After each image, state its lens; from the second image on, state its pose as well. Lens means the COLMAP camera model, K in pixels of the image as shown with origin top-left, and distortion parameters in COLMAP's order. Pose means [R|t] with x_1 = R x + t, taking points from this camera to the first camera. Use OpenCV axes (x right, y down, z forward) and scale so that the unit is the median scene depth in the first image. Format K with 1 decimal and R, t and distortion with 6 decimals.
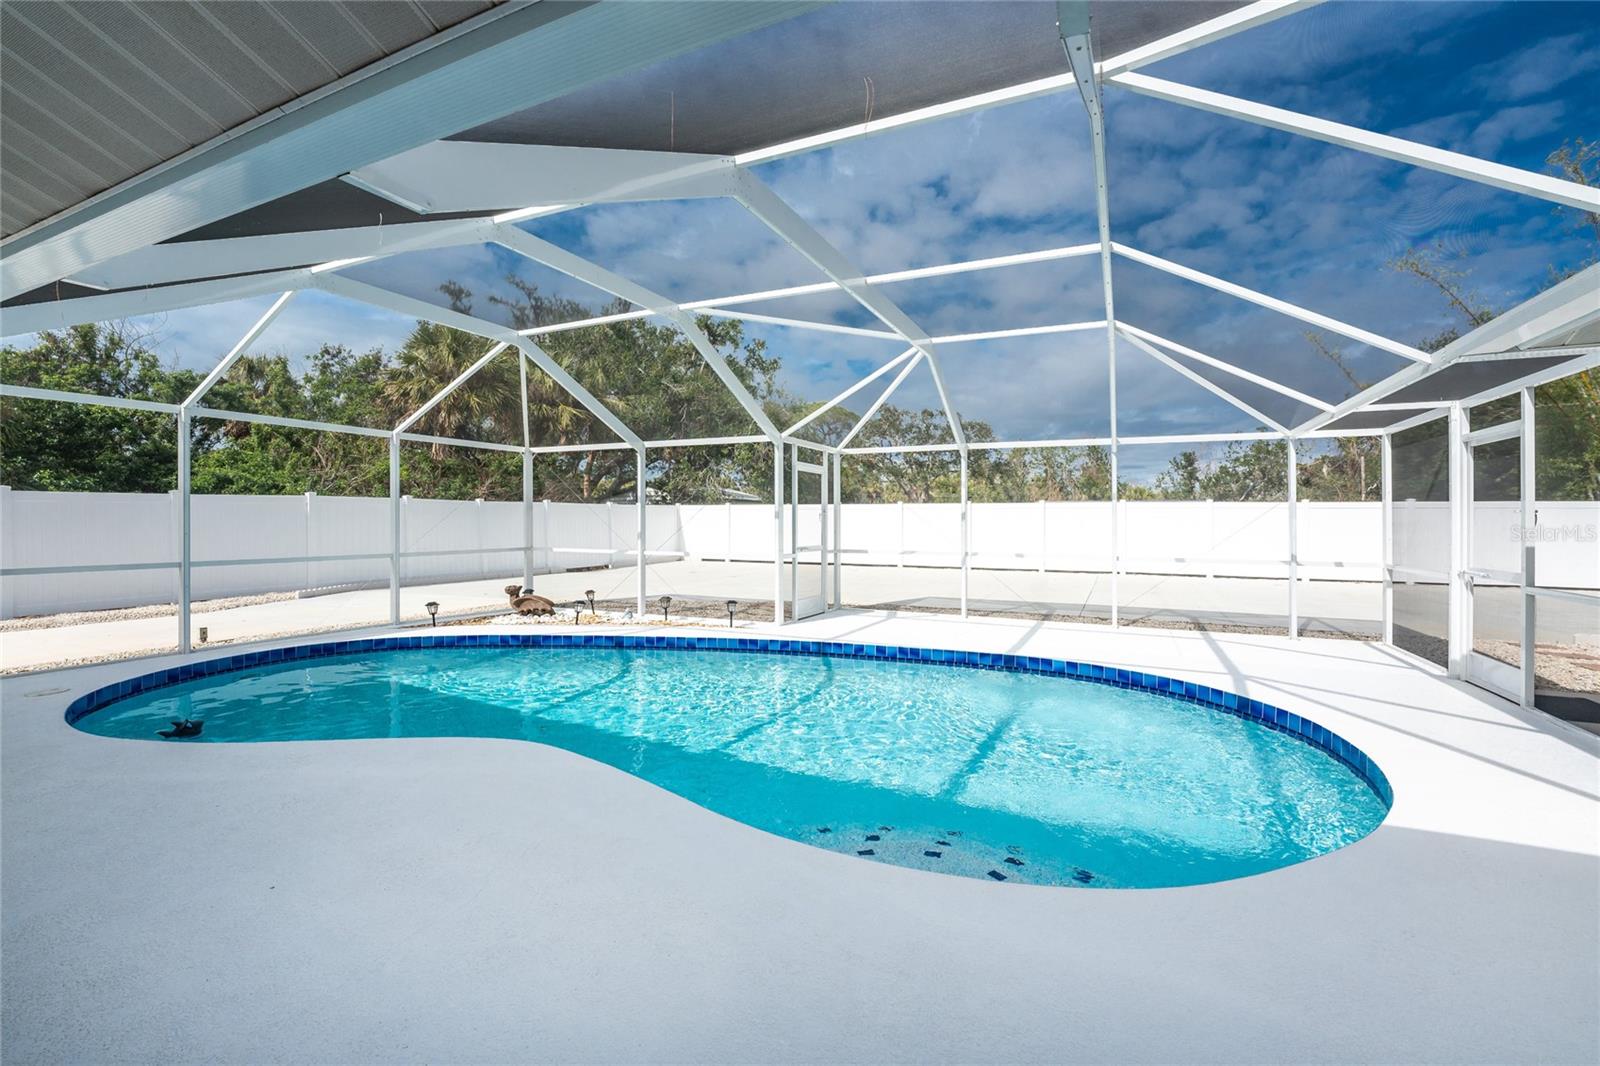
lens RADIAL K [[638.2, 0, 797.1], [0, 638.2, 516.7], [0, 0, 1]] dist [-0.021958, 0.000205]
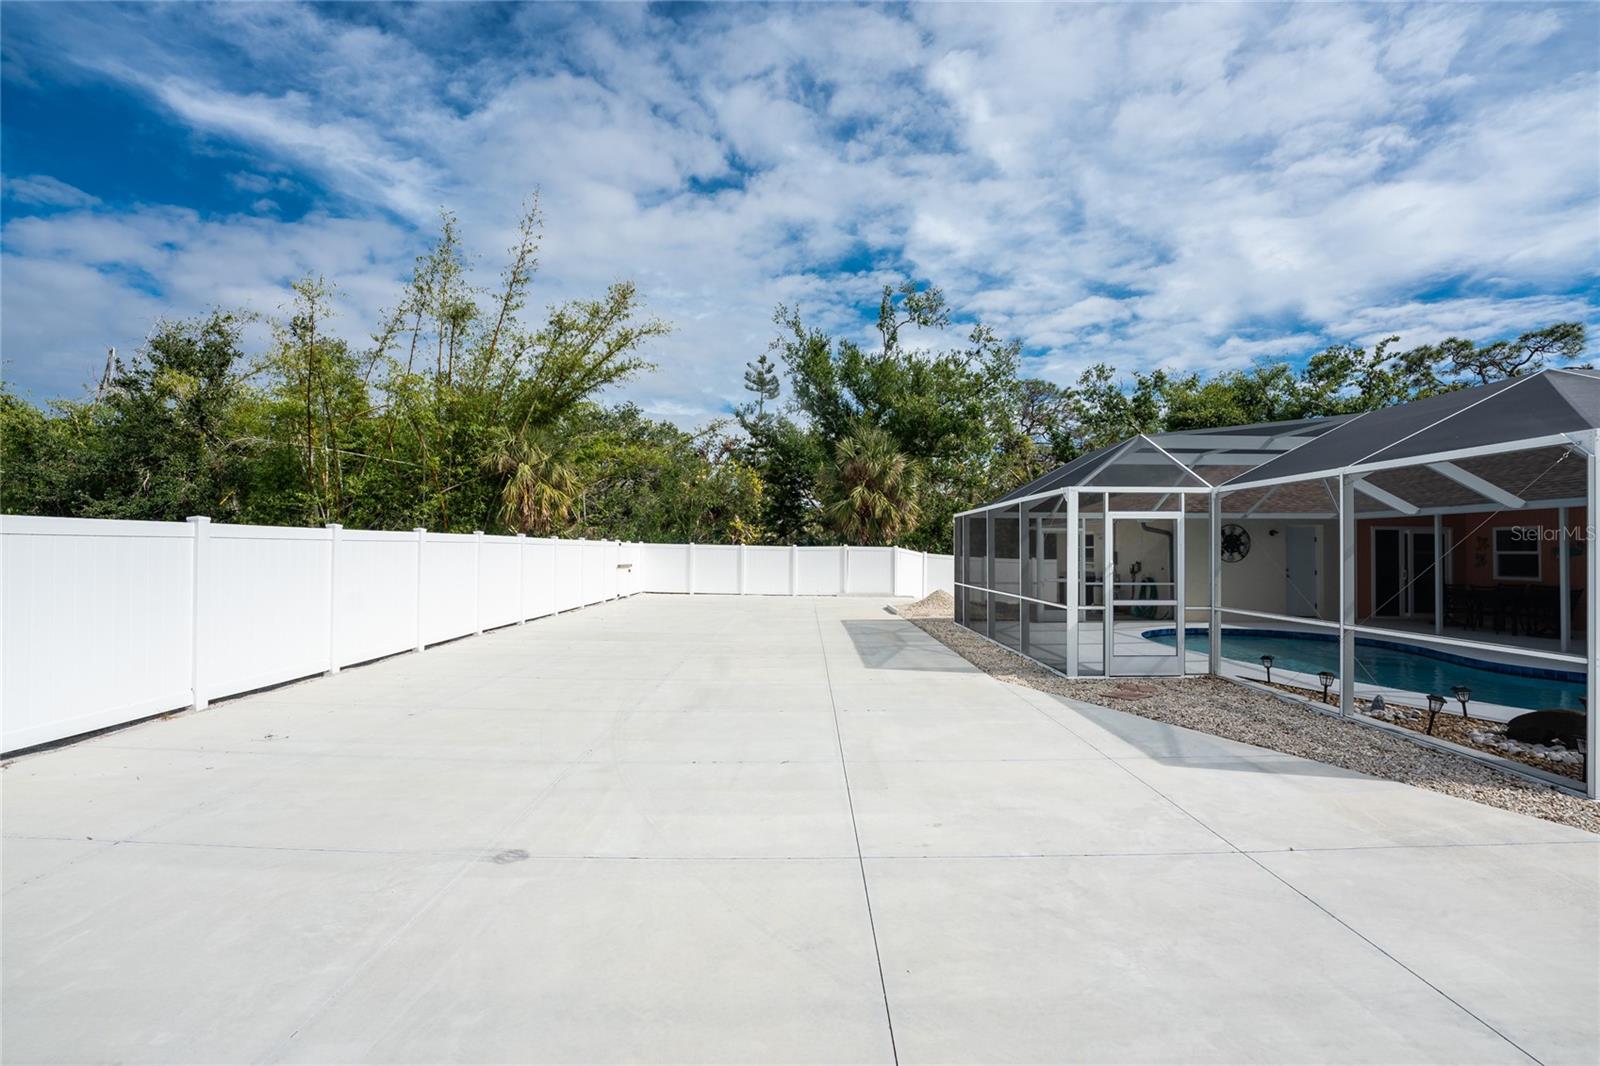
lens RADIAL K [[648.3, 0, 813.2], [0, 648.3, 554.3], [0, 0, 1]] dist [-0.014103, -0.000259]
pose [[-0.459151, -0.017174, 0.888192, -0.684855], [-0.008818, 0.999852, 0.014775, -0.040170], [-0.888315, -0.001048, -0.459234, 2.251858]]
